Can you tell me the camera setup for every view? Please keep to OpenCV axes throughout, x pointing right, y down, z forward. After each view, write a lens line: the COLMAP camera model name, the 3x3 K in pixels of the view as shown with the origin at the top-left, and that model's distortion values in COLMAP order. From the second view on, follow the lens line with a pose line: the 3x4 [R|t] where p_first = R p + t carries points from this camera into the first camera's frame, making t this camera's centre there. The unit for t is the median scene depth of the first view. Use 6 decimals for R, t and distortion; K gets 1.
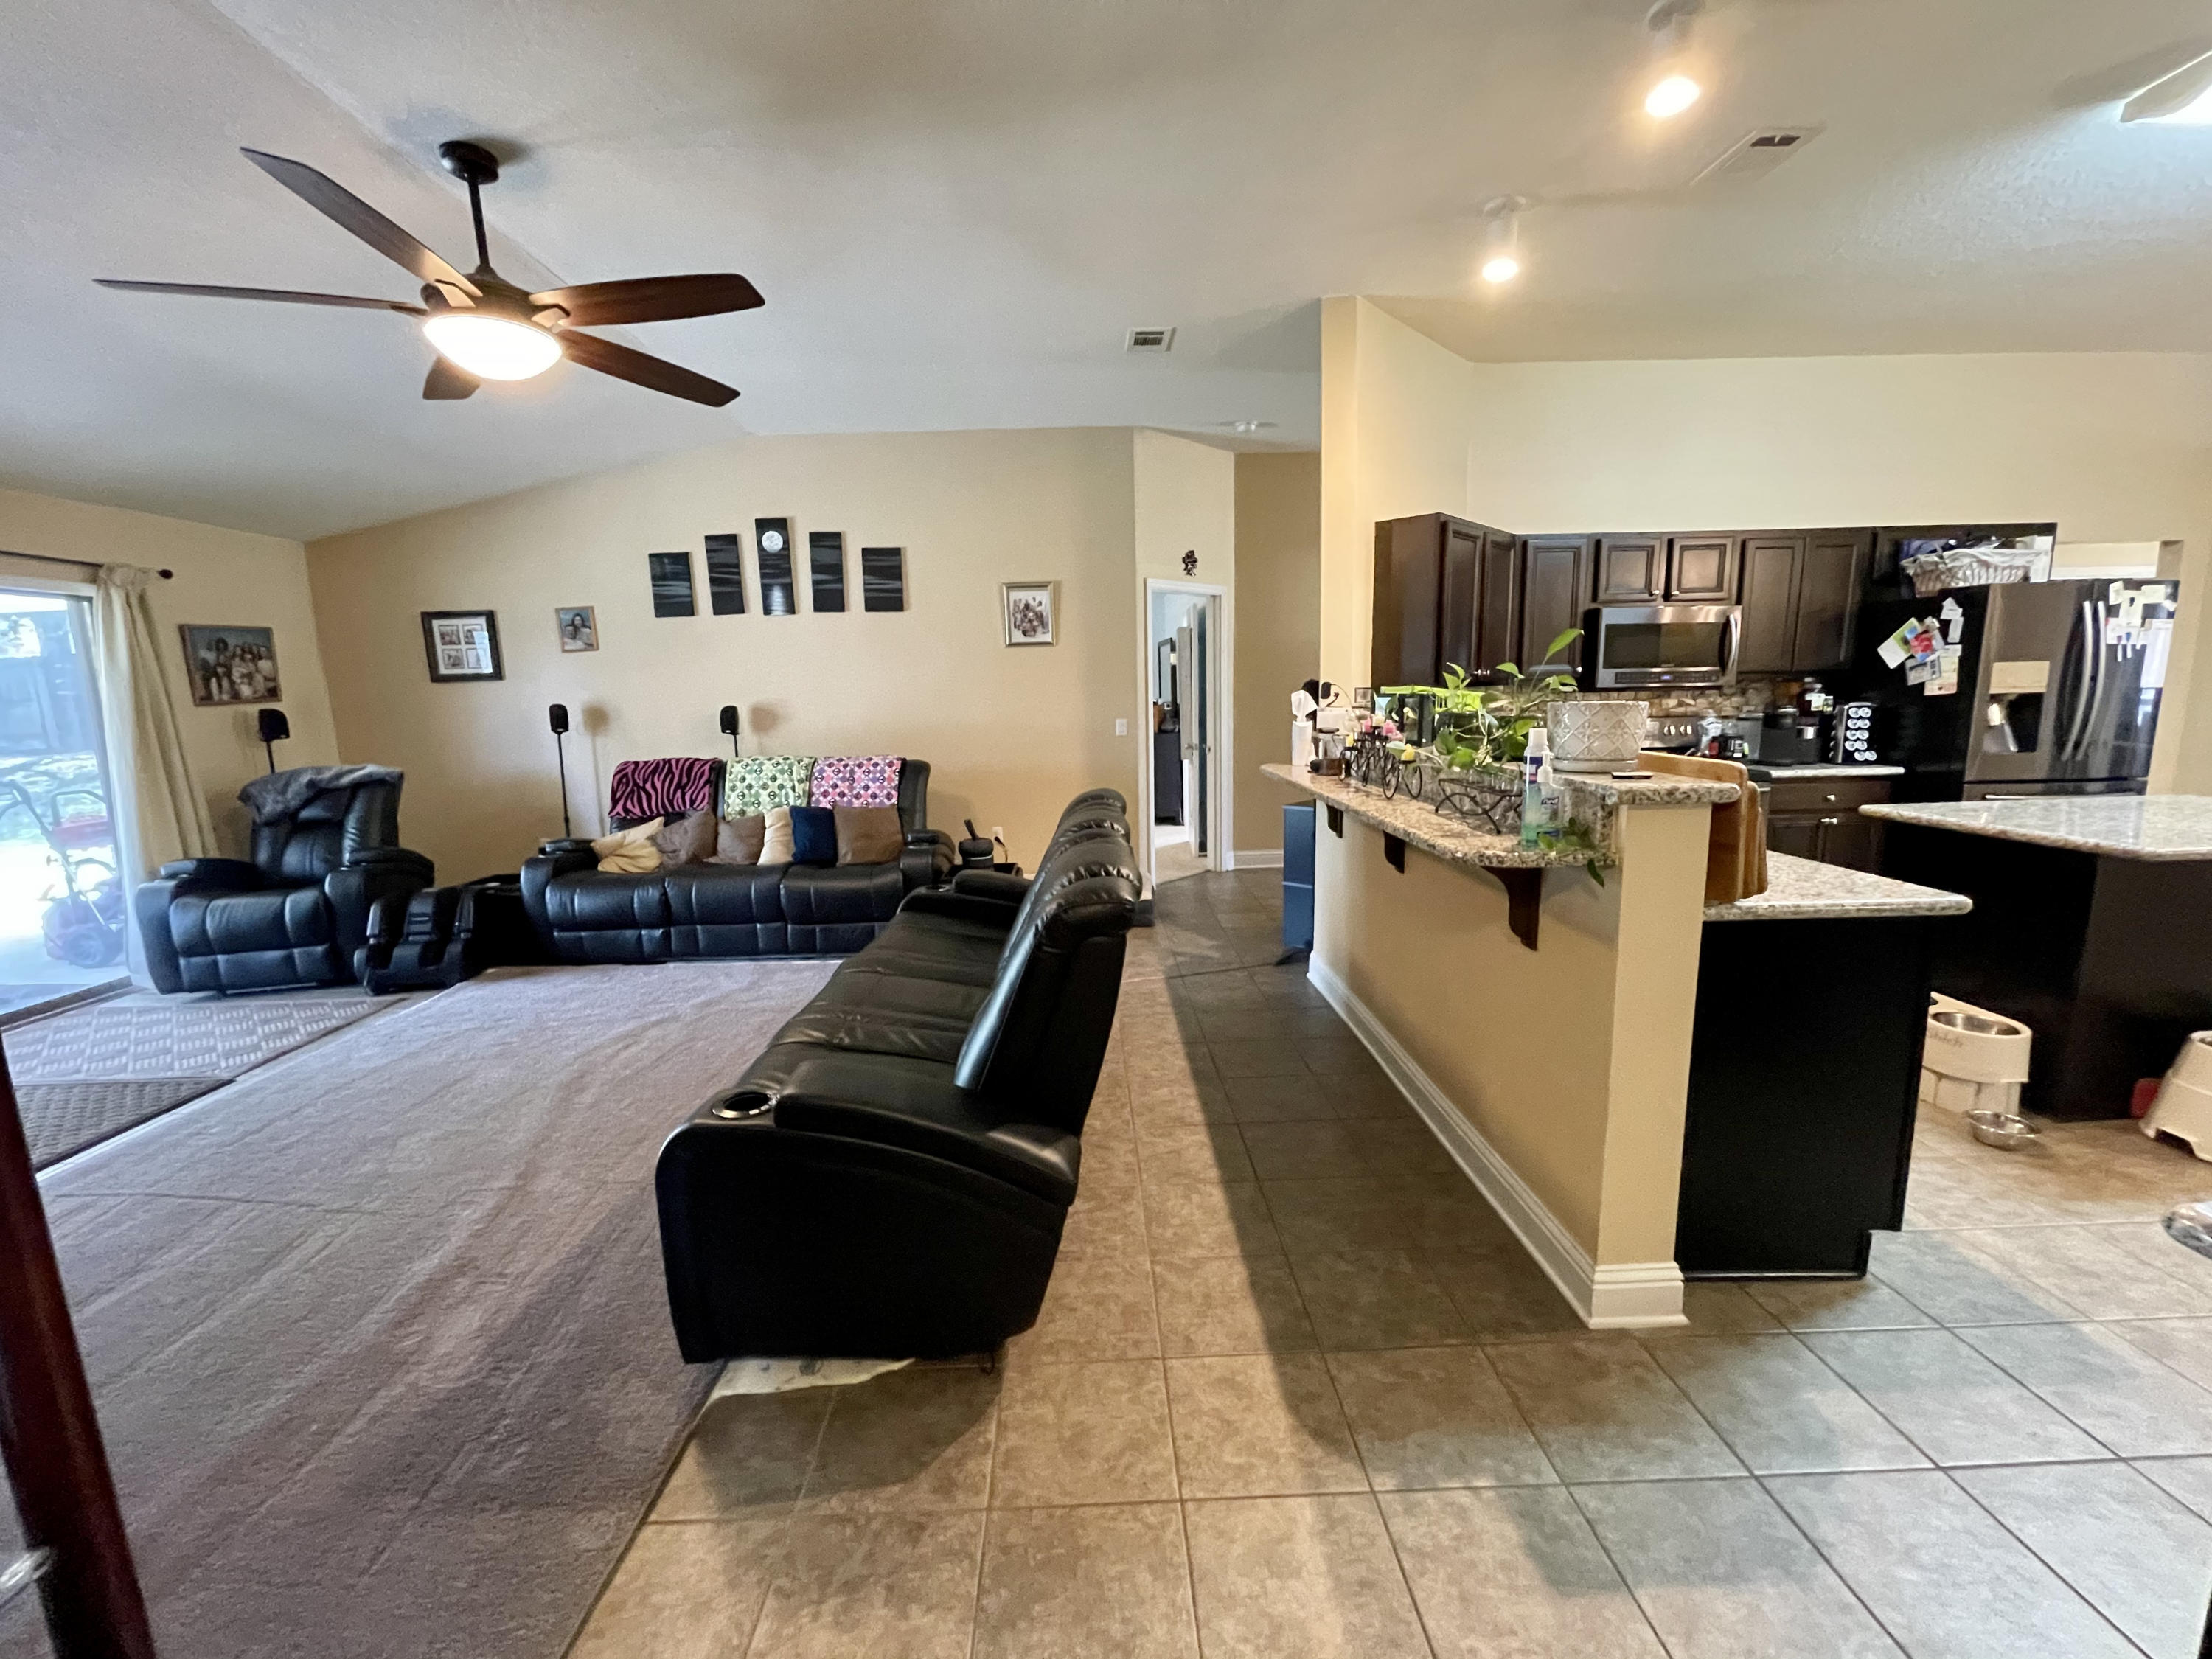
lens RADIAL K [[893.3, 0, 1100.4], [0, 893.3, 837.1], [0, 0, 1]] dist [-0.002702, -0.000378]
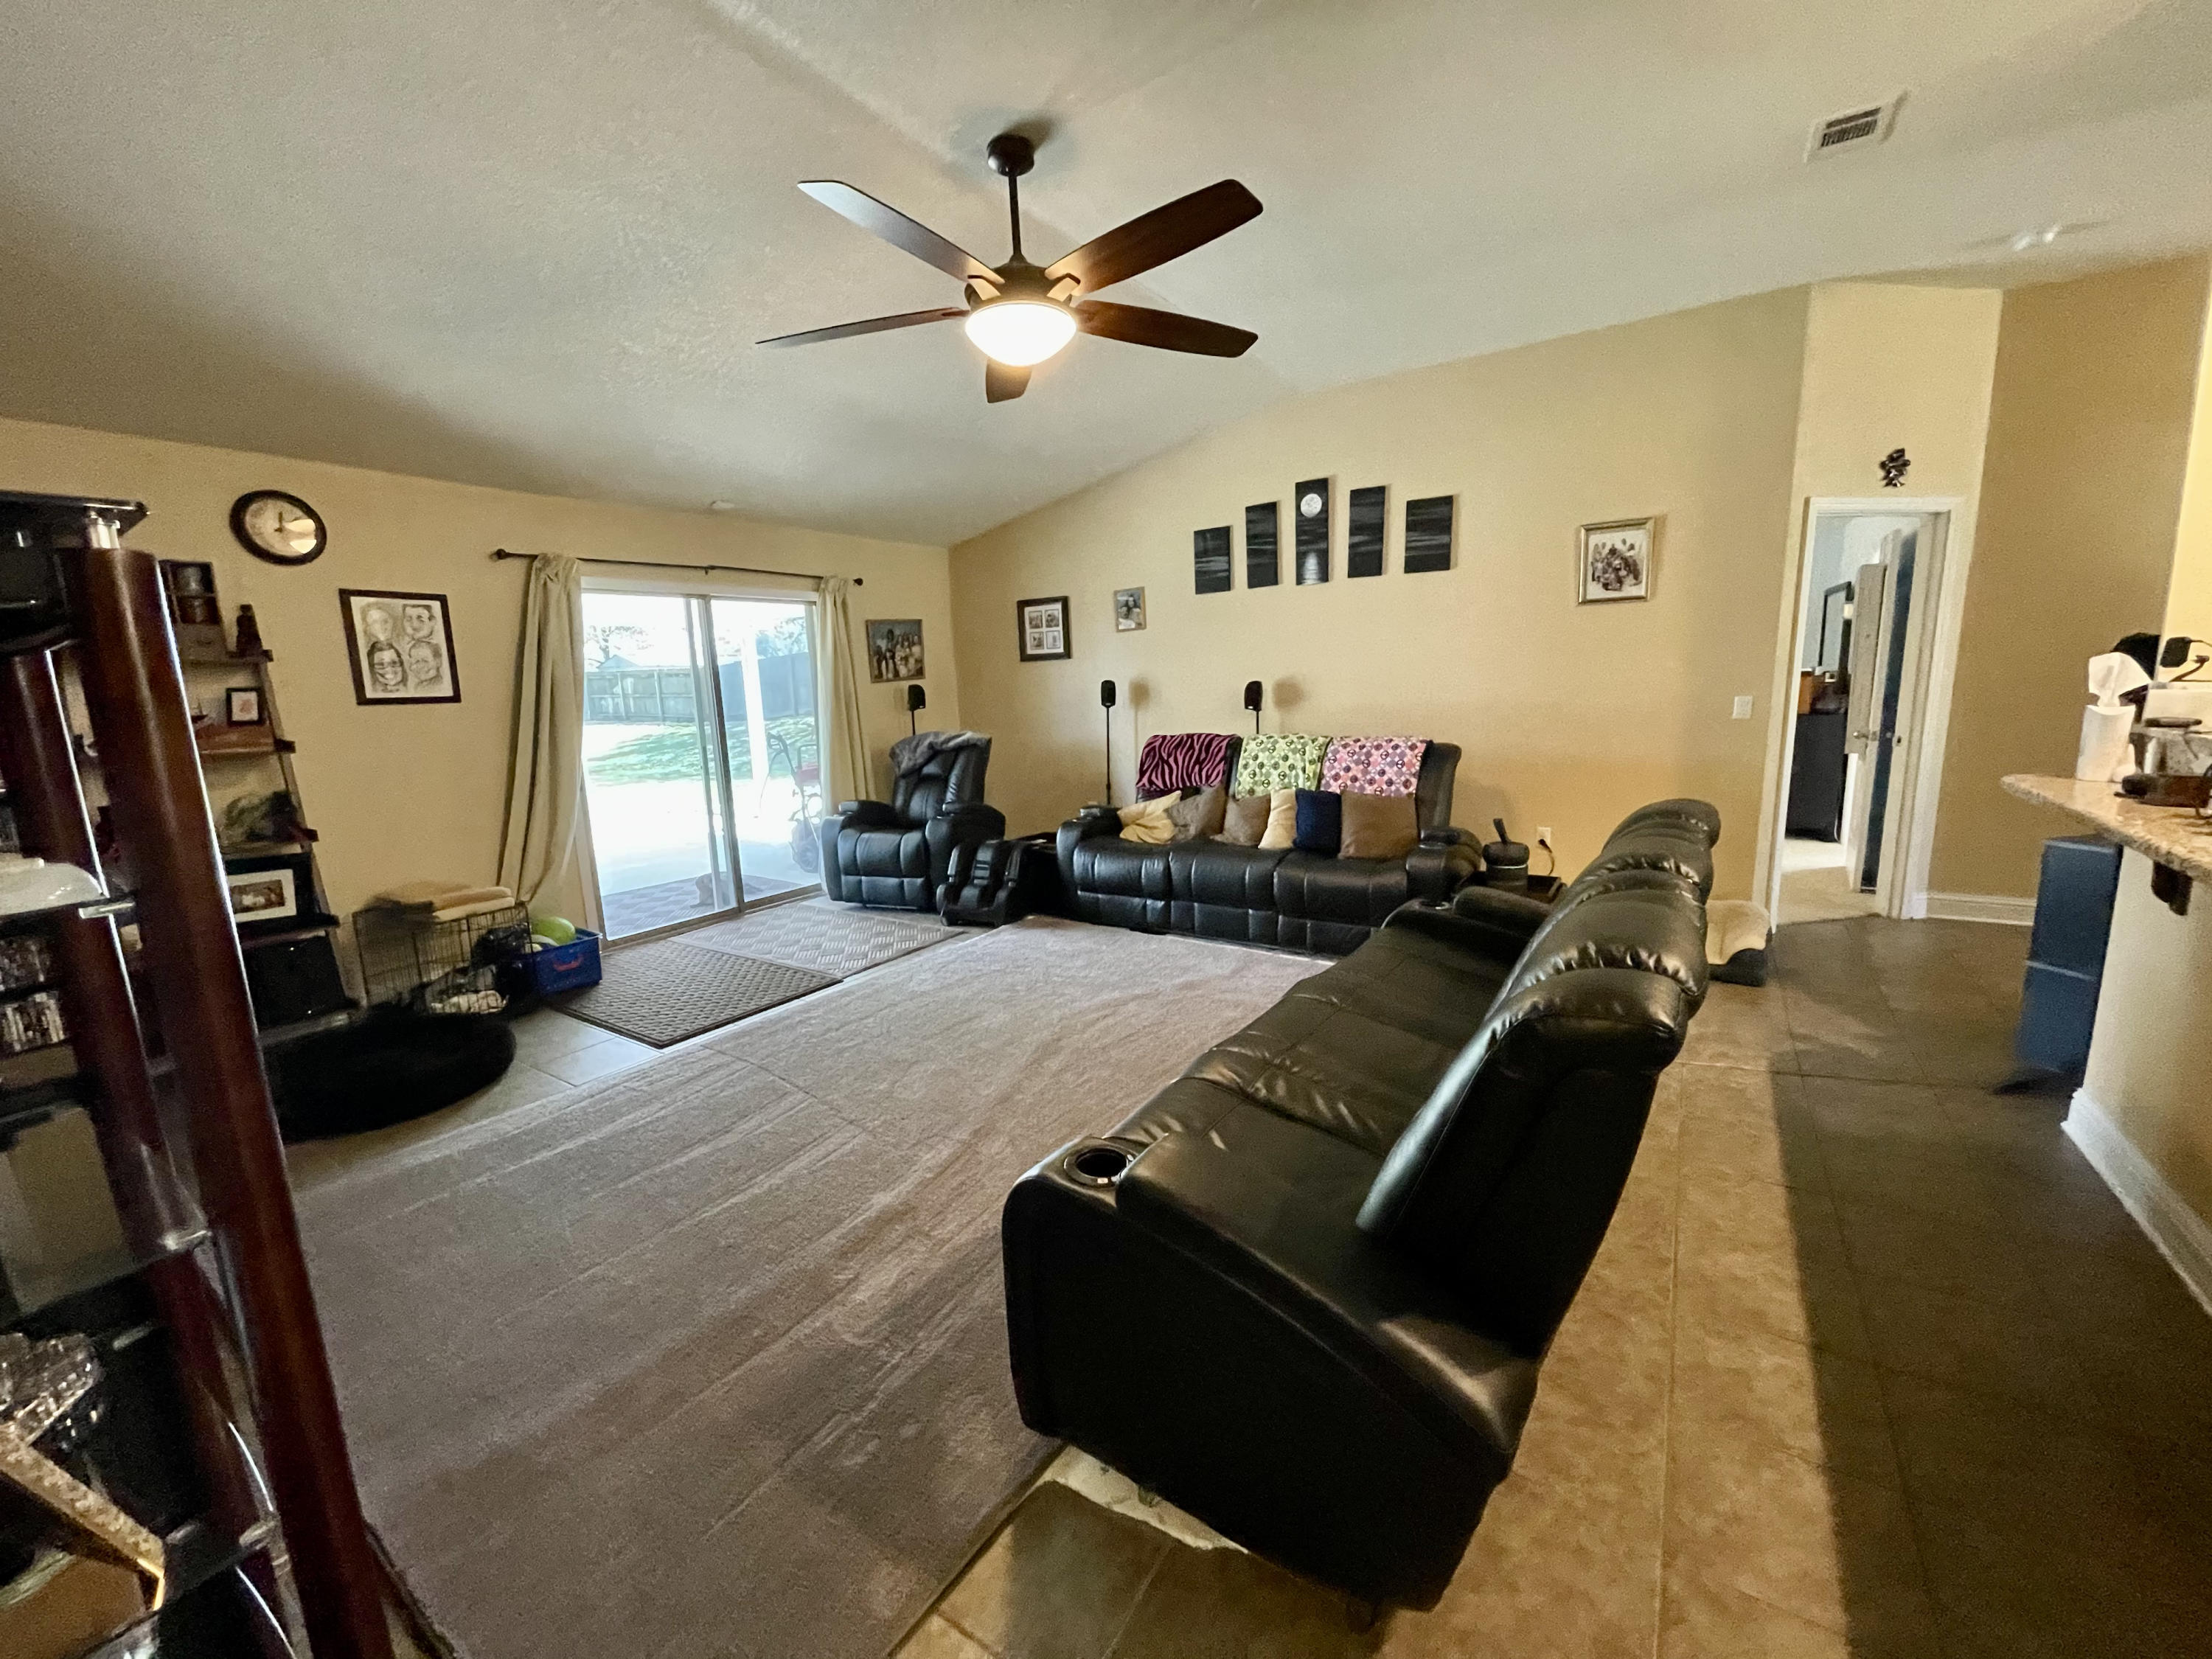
lens RADIAL K [[893.3, 0, 1095.2], [0, 893.3, 835.6], [0, 0, 1]] dist [-0.002702, -0.000378]
pose [[0.817839, 0.093951, -0.567726, 0.019452], [-0.077203, 0.995577, 0.053540, -0.022666], [0.570245, 0.000043, 0.821475, 0.129513]]
